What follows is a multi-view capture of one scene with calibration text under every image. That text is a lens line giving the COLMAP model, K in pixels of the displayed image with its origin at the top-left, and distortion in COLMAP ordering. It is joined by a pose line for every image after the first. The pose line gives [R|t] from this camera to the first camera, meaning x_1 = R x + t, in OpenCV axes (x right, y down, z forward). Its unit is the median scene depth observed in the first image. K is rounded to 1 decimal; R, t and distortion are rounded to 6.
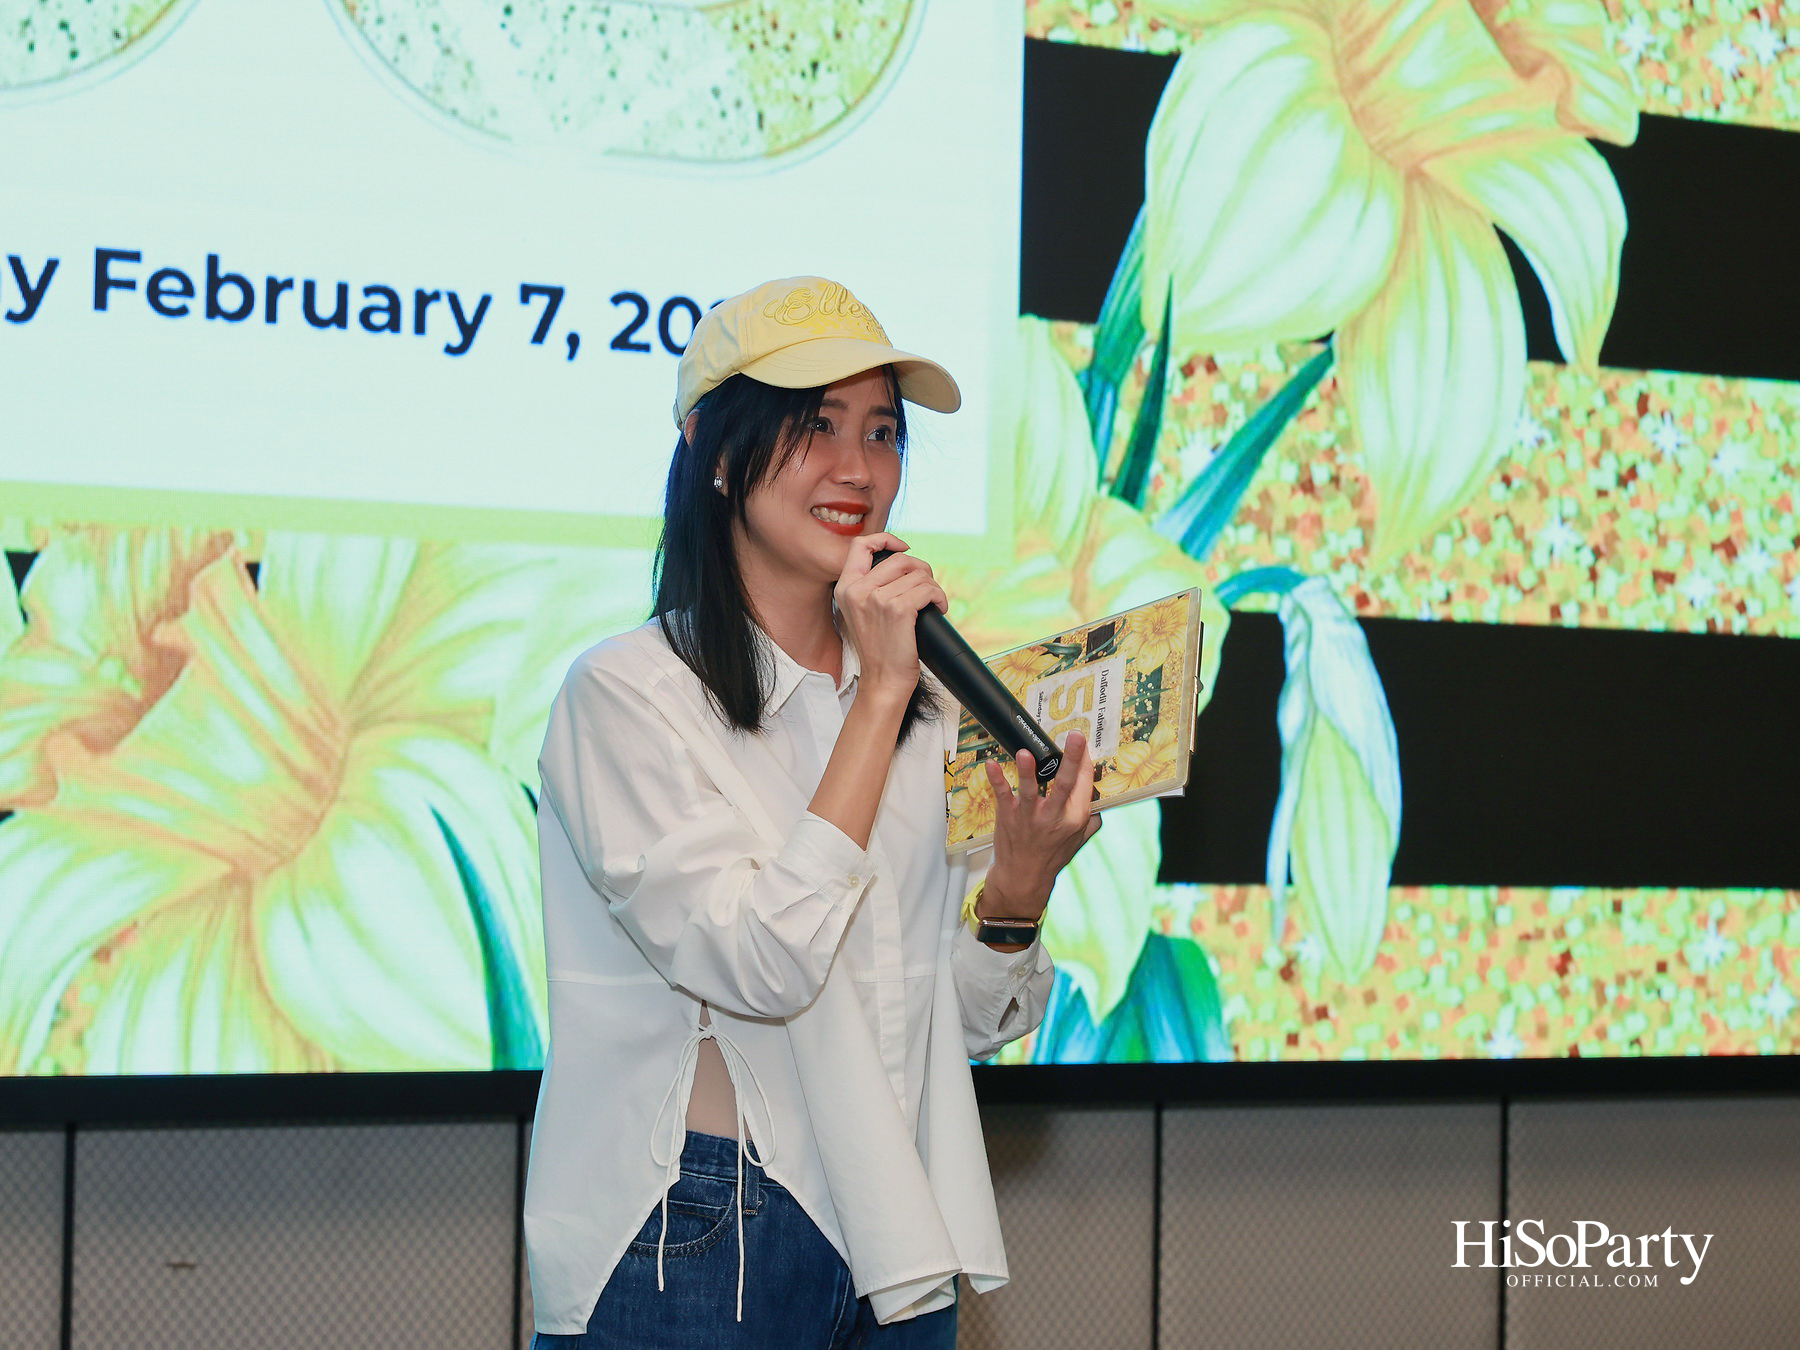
lens RADIAL K [[4040.3, 0, 950.6], [0, 4040.3, 717.2], [0, 0, 1]] dist [-0.010545, 0.000000]
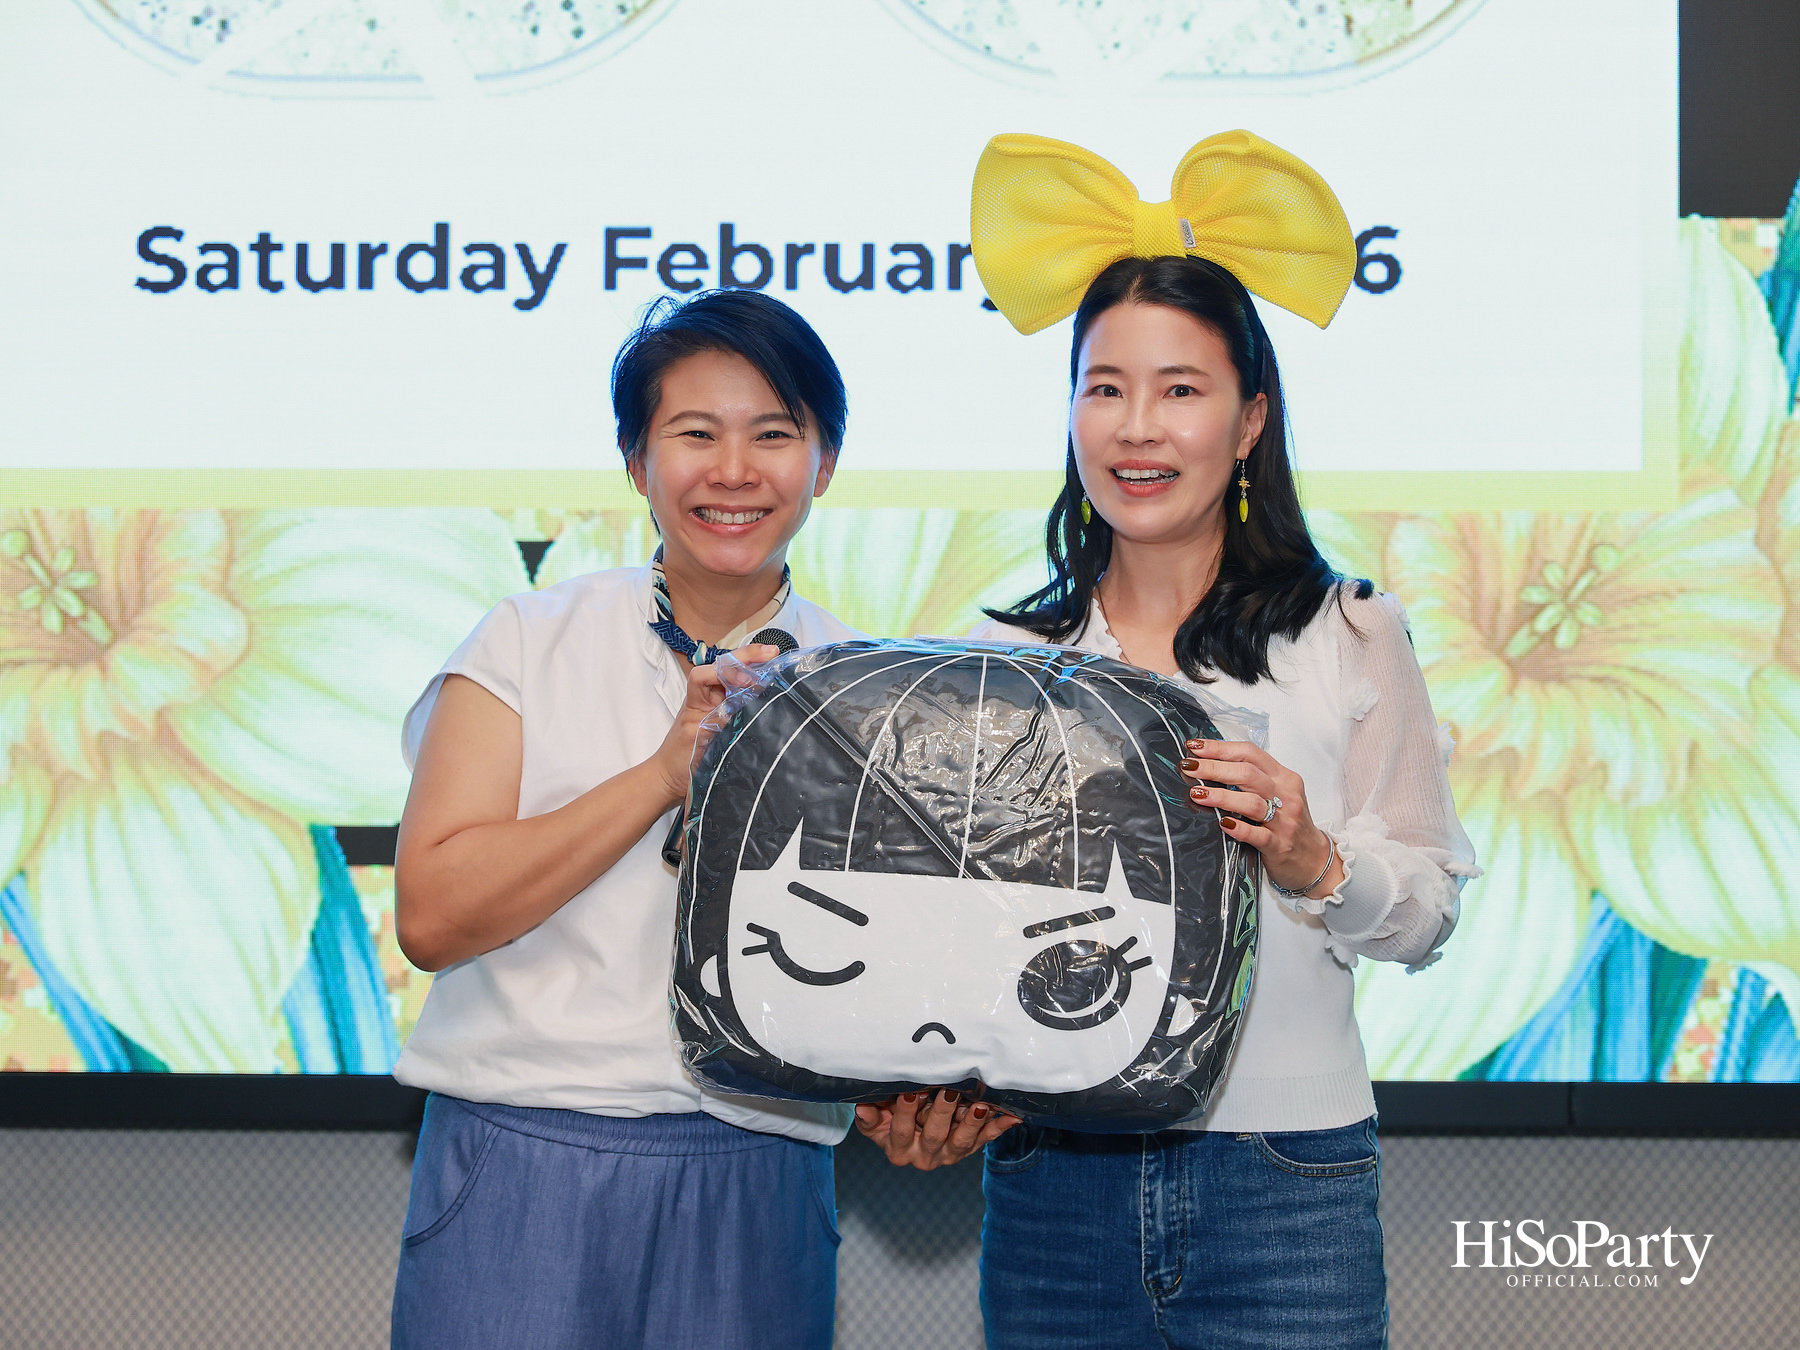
lens RADIAL K [[4040.3, 0, 884.7], [0, 4040.3, 708.6], [0, 0, 1]] dist [-0.010545, 0.000000]
pose [[0.874019, -0.030521, -0.484932, 0.307668], [0.024743, 0.999526, -0.018313, 0.019182], [0.485261, 0.004008, 0.874360, 0.172172]]
